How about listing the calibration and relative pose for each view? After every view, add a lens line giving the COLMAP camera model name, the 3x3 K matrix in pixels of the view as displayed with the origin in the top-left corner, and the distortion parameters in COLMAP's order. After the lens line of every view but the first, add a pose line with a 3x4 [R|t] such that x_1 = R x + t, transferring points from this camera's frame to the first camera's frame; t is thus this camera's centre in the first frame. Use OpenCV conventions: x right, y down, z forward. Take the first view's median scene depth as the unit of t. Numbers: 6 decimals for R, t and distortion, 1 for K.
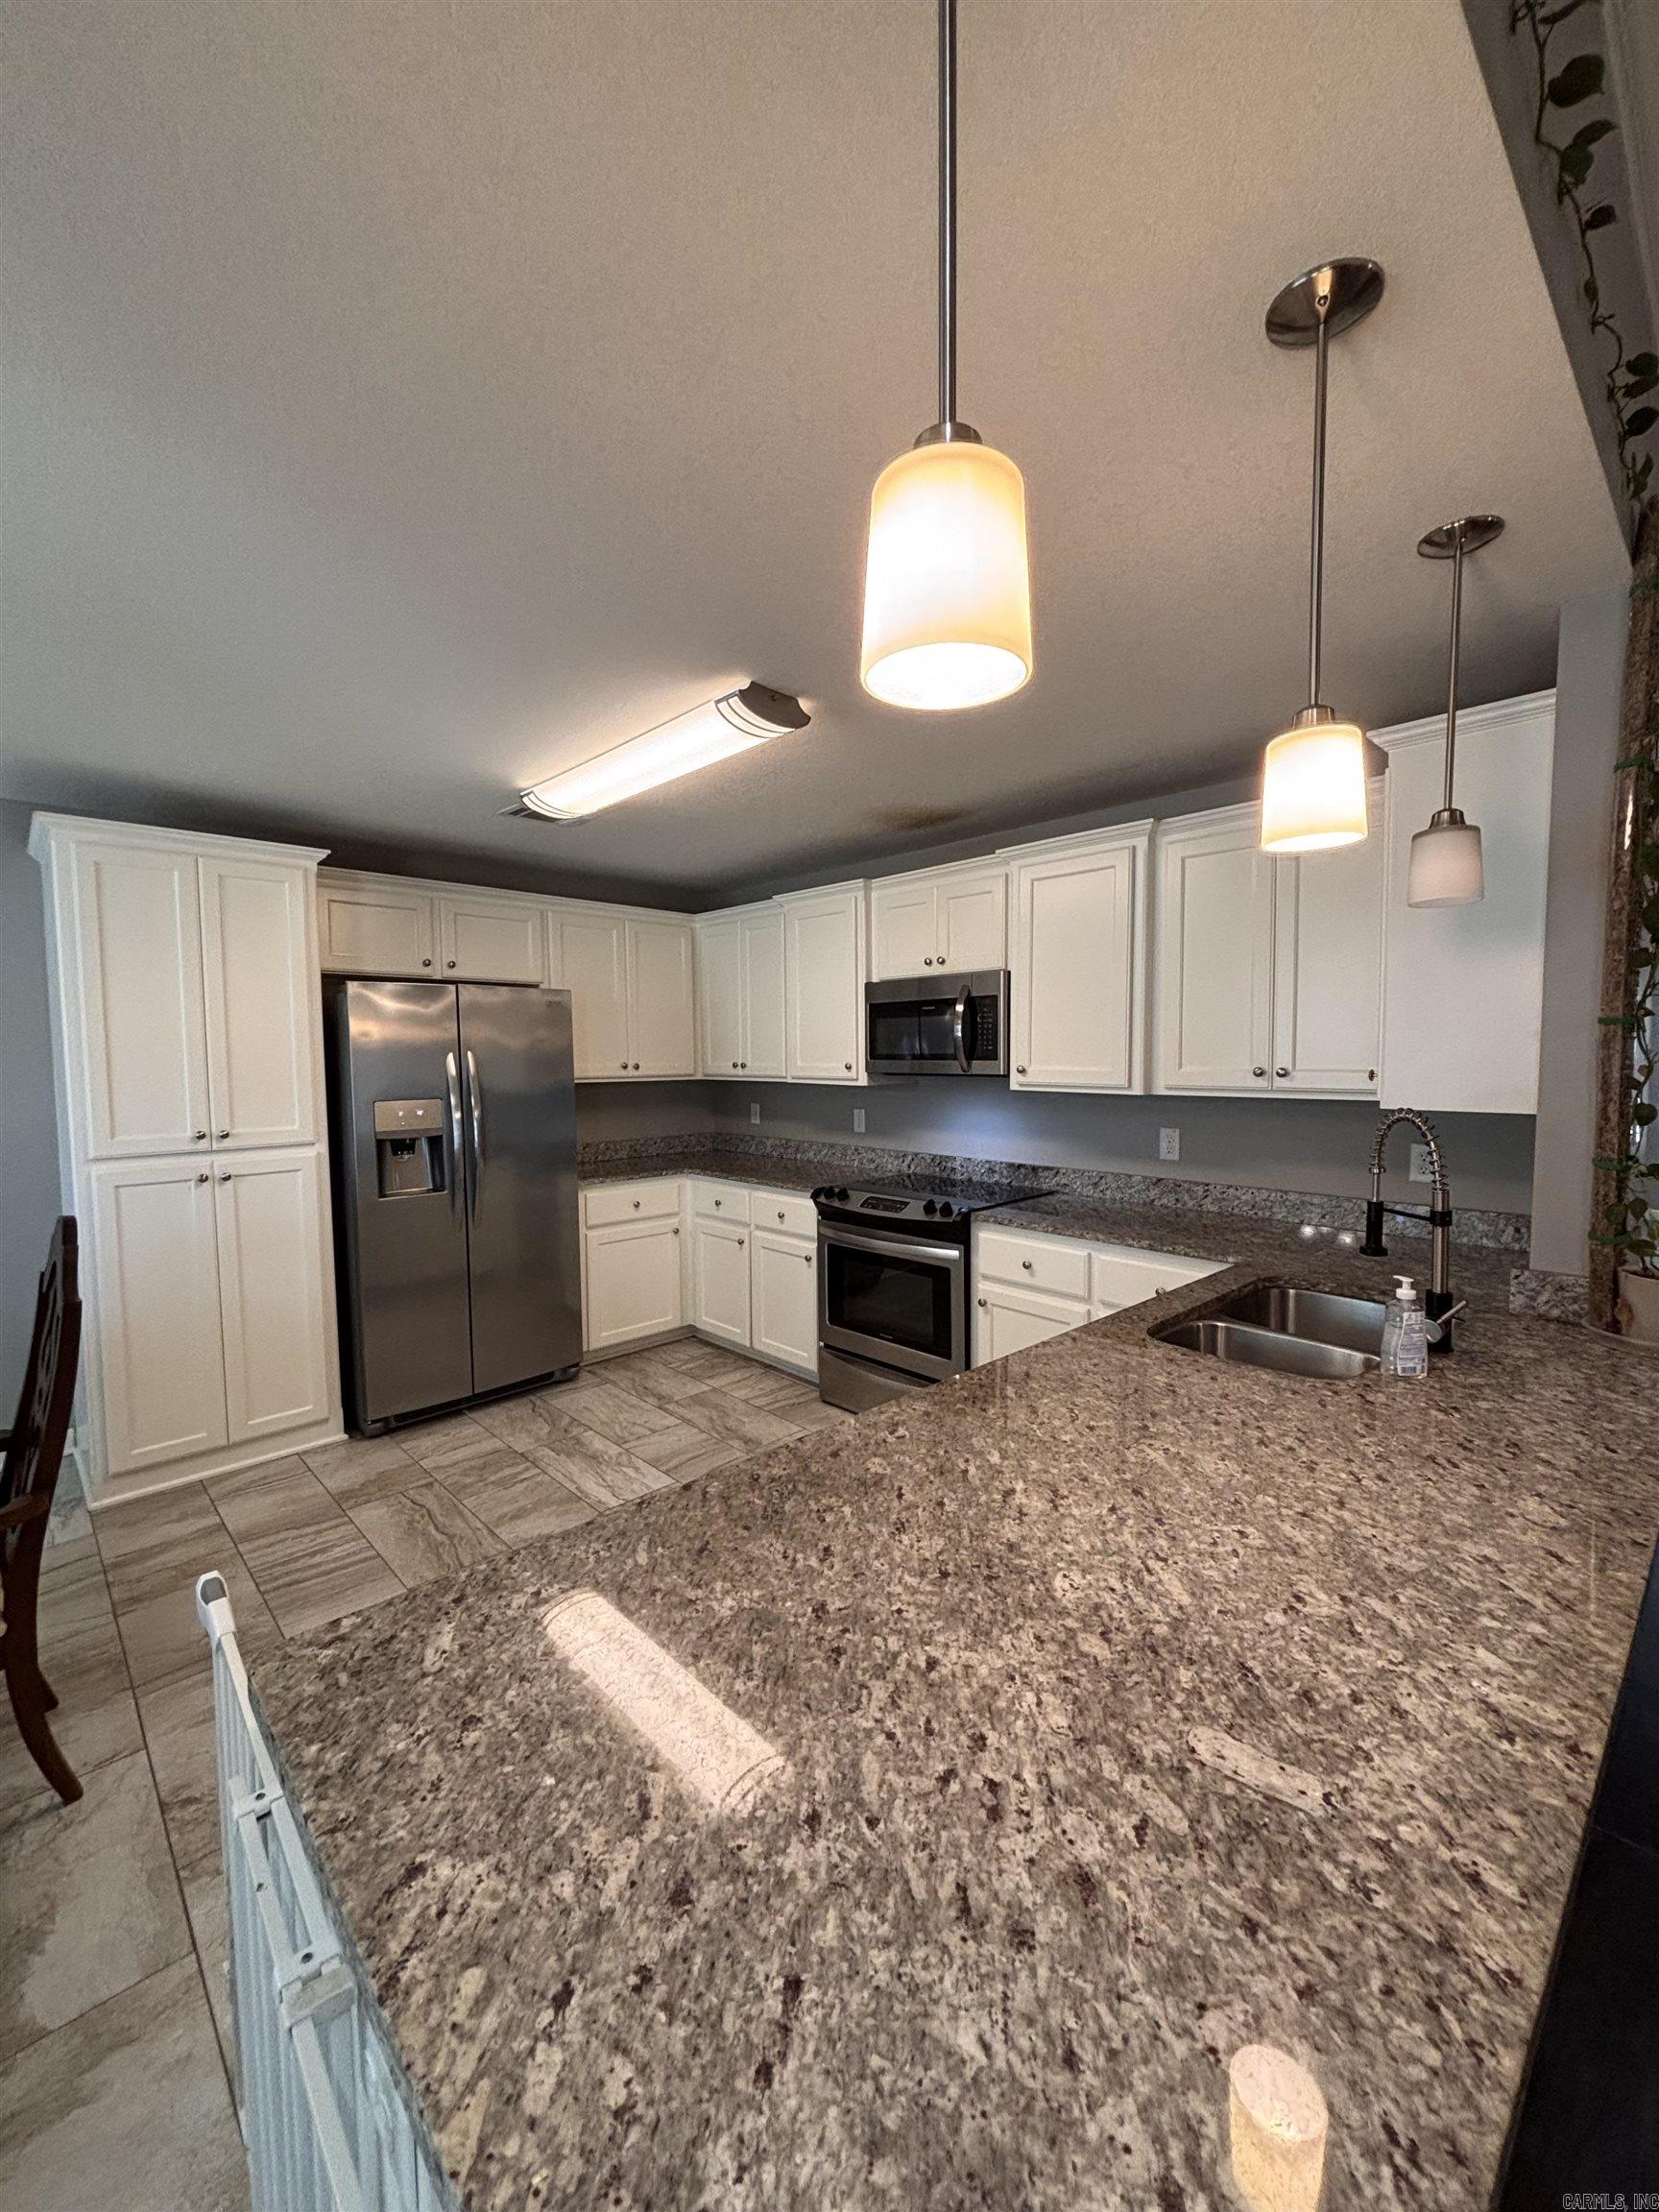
lens RADIAL K [[889.1, 0, 830.3], [0, 889.1, 1104.1], [0, 0, 1]] dist [0.001163, -0.000639]
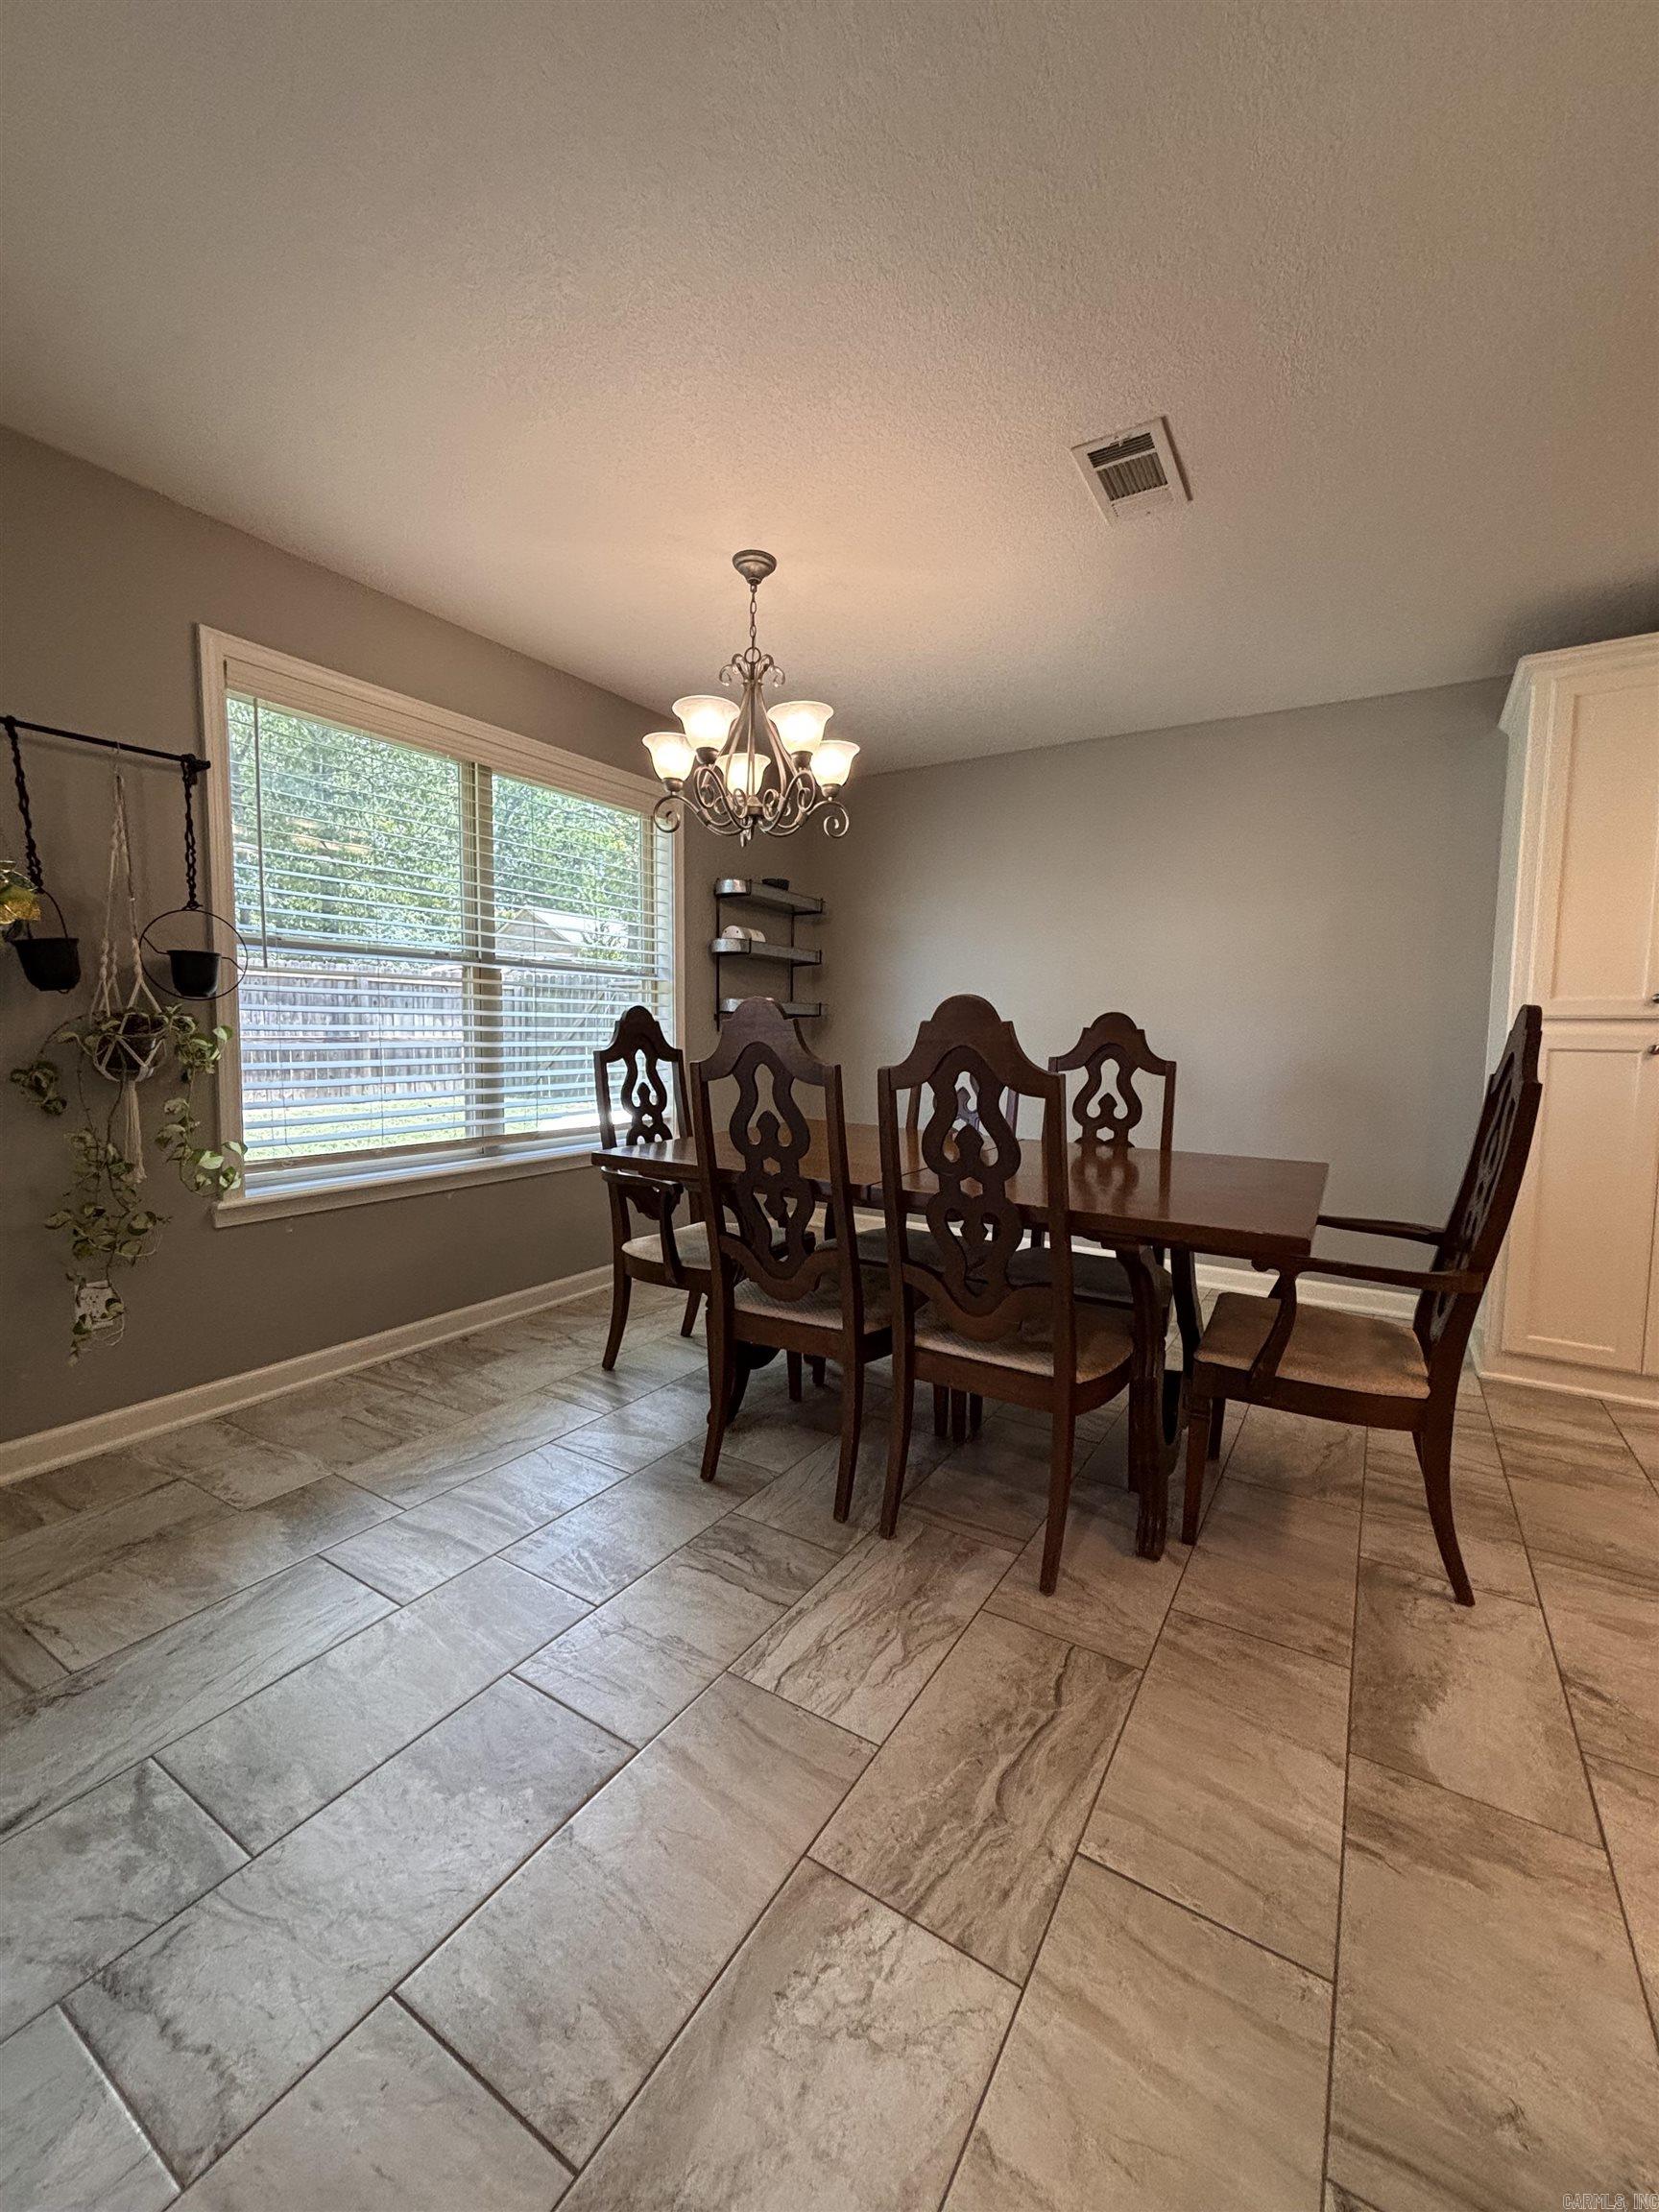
lens RADIAL K [[889.1, 0, 832.2], [0, 889.1, 1096.9], [0, 0, 1]] dist [0.001163, -0.000639]
pose [[0.246553, 0.083900, -0.965491, -0.080564], [-0.078056, 0.994728, 0.066508, 0.132207], [0.965981, 0.058964, 0.251802, 0.039050]]
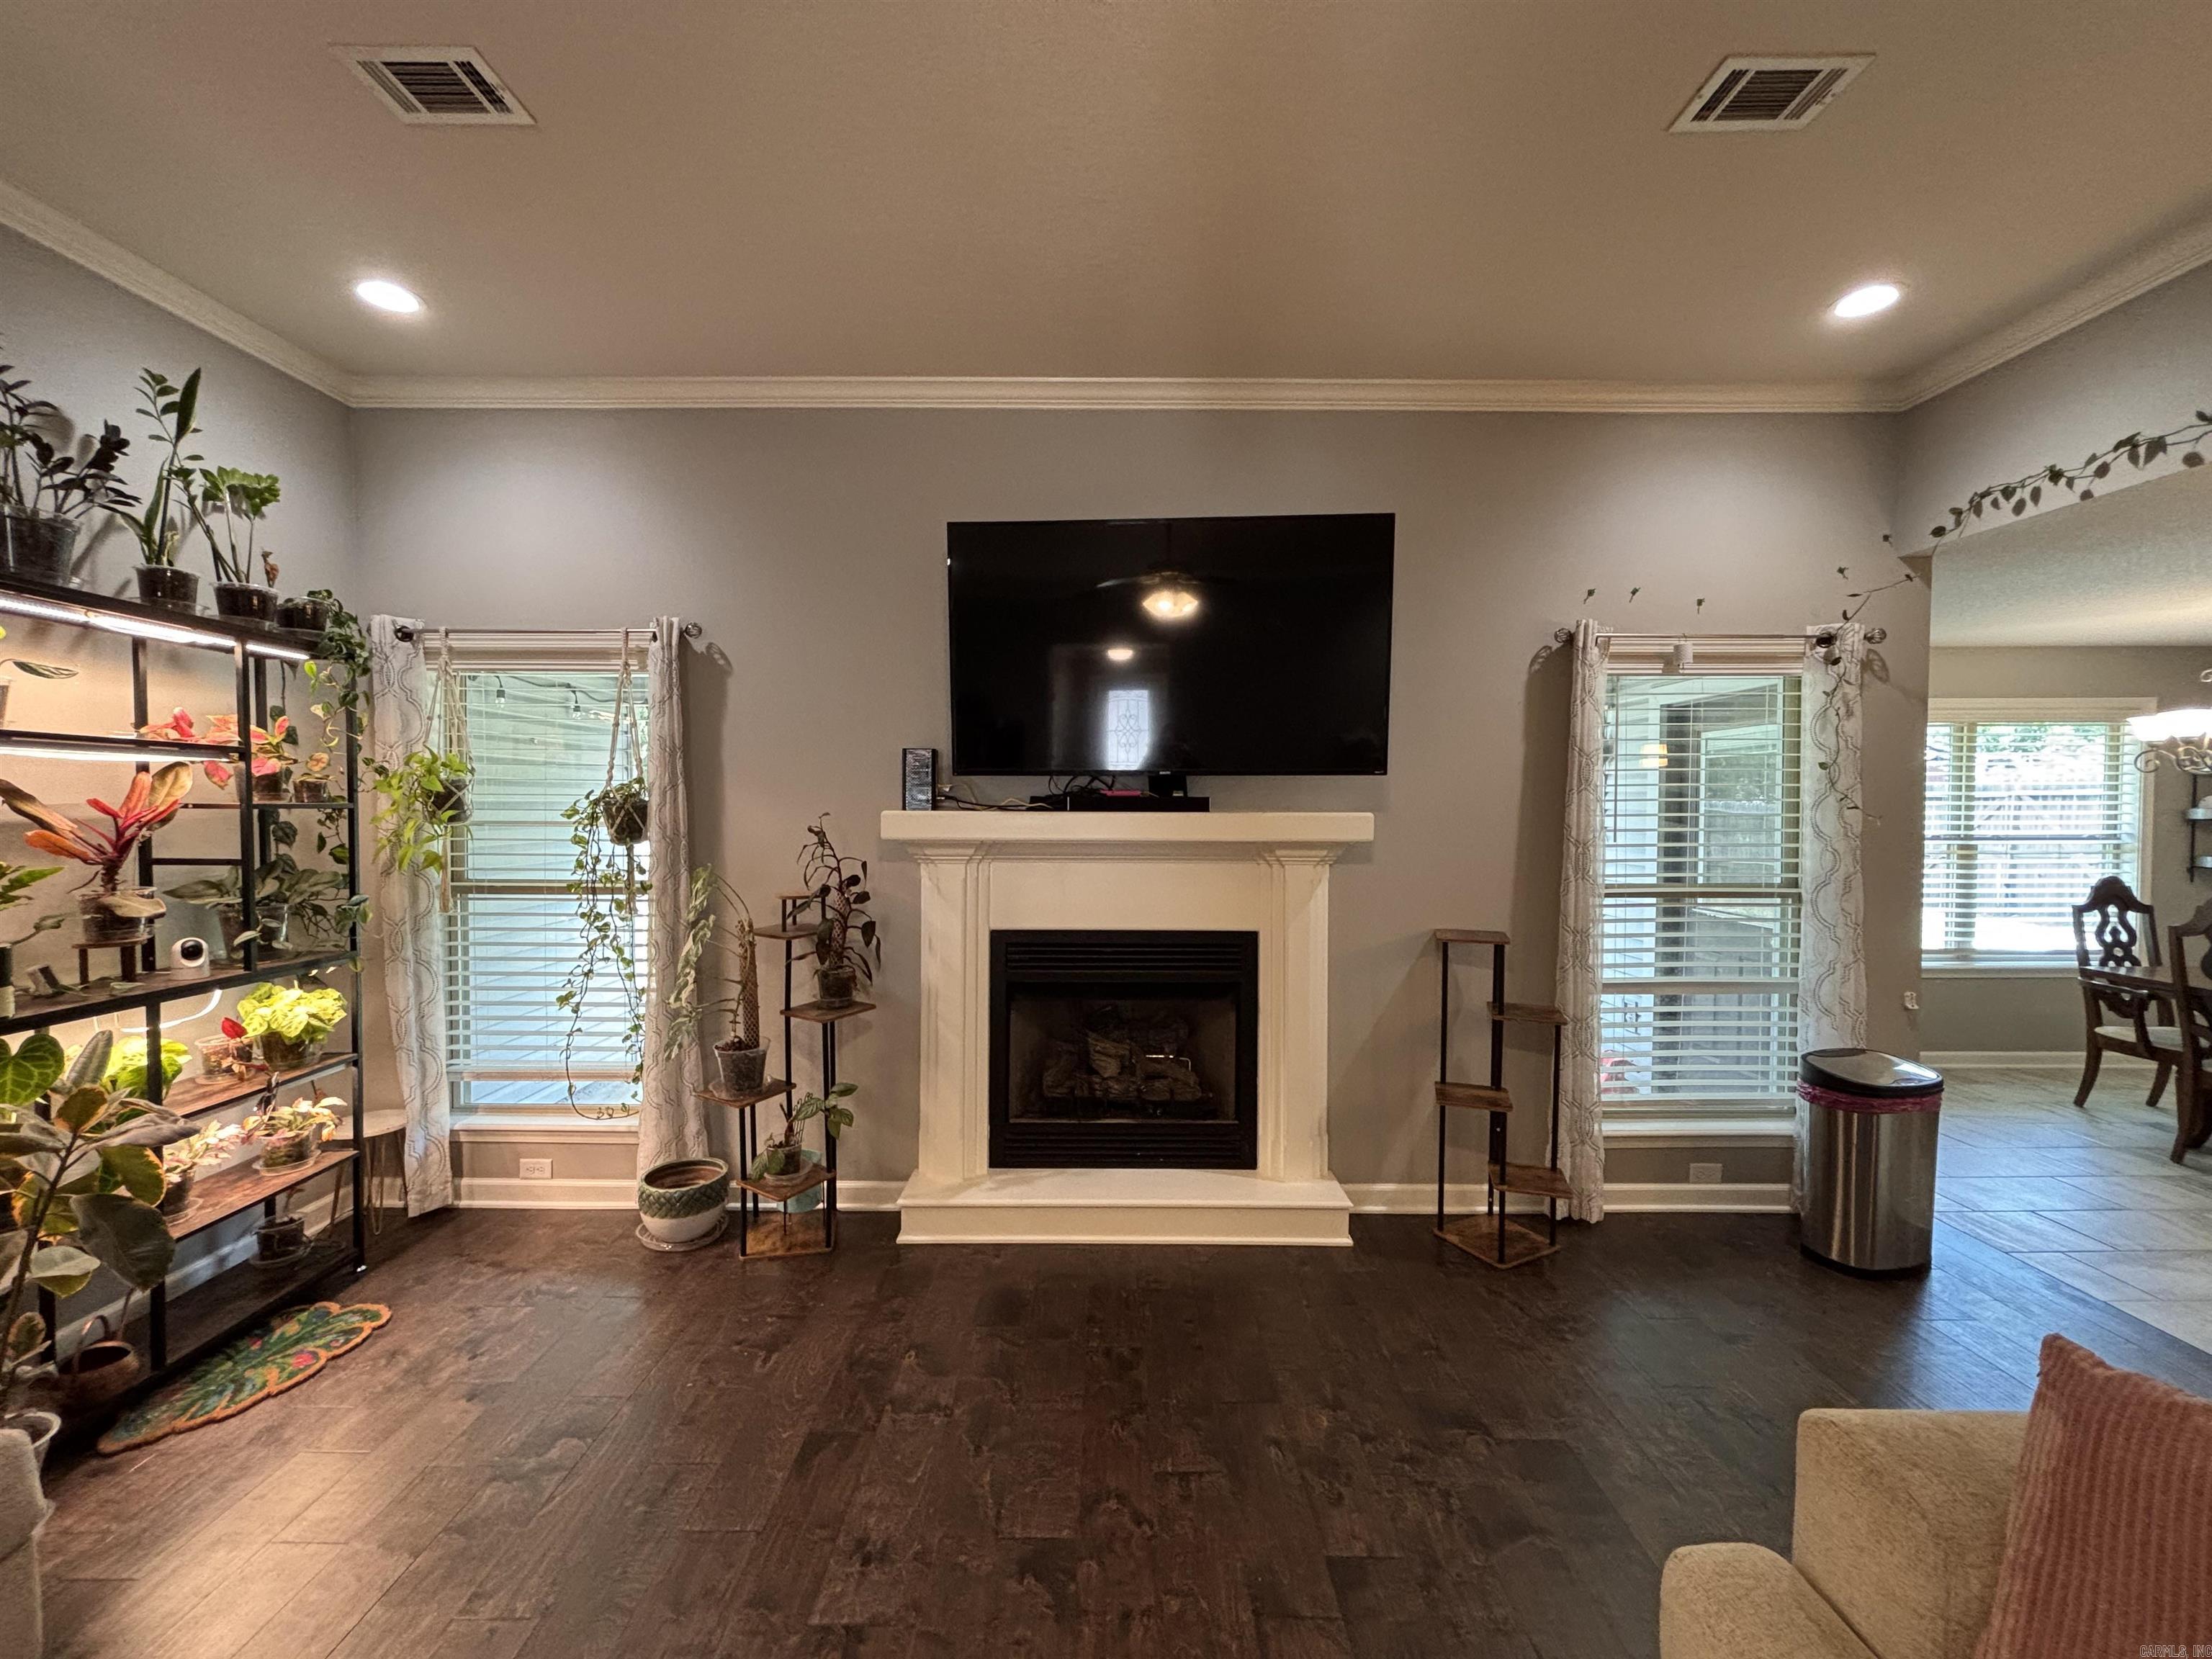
lens RADIAL K [[889.1, 0, 1105.2], [0, 889.1, 828.9], [0, 0, 1]] dist [0.001163, -0.000639]
pose [[-0.690730, 0.026277, -0.722635, 1.126435], [-0.042192, 0.996172, 0.076553, -0.003518], [0.721881, 0.083367, -0.686977, -0.122217]]
